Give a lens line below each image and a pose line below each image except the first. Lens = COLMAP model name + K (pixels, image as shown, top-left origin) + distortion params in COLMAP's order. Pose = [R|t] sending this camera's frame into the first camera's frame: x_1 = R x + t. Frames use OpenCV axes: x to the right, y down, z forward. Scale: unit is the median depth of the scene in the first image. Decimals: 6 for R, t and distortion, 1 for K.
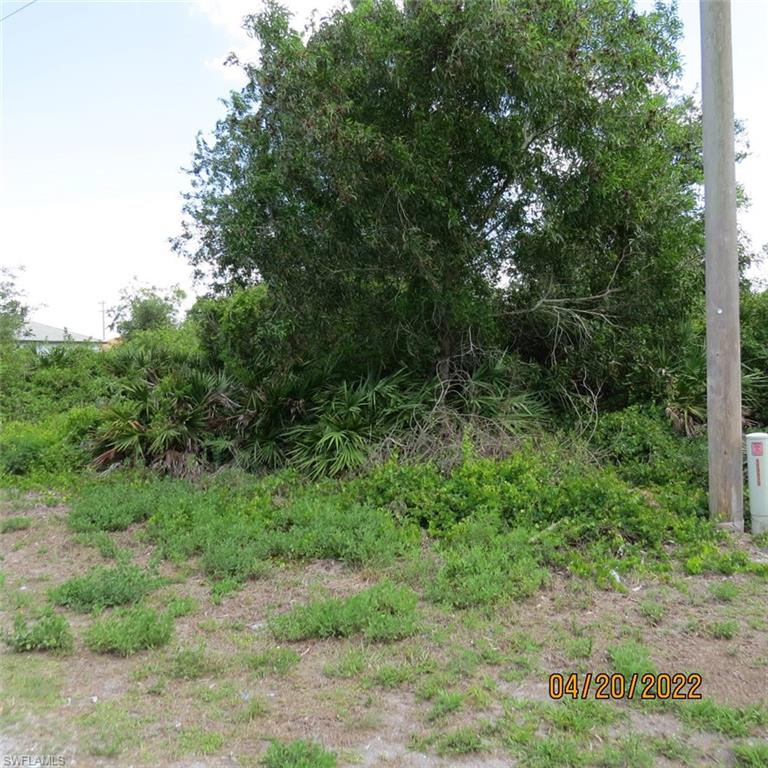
lens RADIAL K [[732.3, 0, 384.0], [0, 732.3, 384.0], [0, 0, 1]] dist [-0.008309, -0.005619]
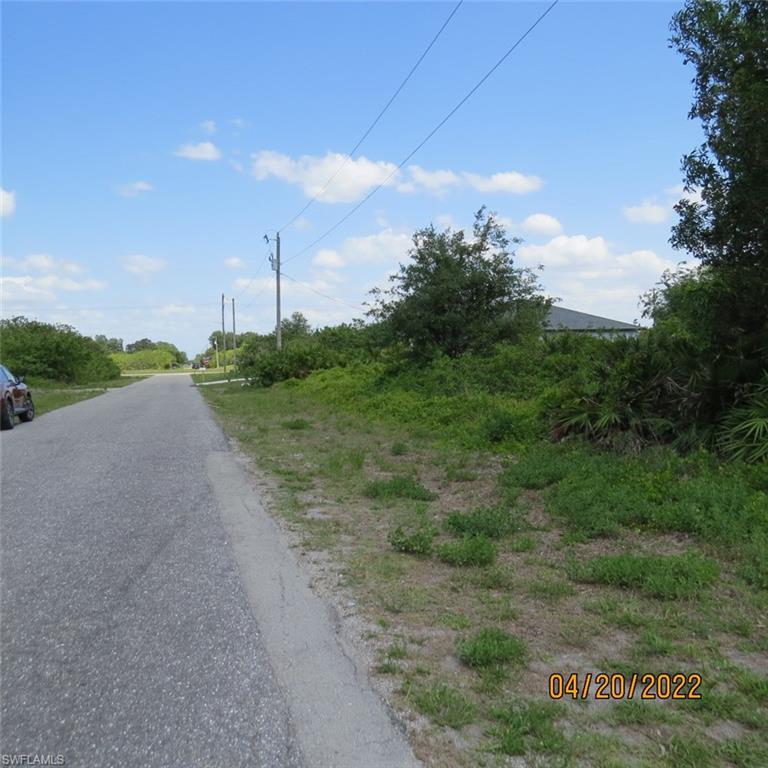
lens RADIAL K [[732.3, 0, 384.0], [0, 732.3, 384.0], [0, 0, 1]] dist [-0.008309, -0.005619]
pose [[0.751332, 0.016595, -0.659716, 0.231570], [-0.004321, 0.999786, 0.020229, 0.007619], [0.659910, -0.012348, 0.751243, -0.047692]]
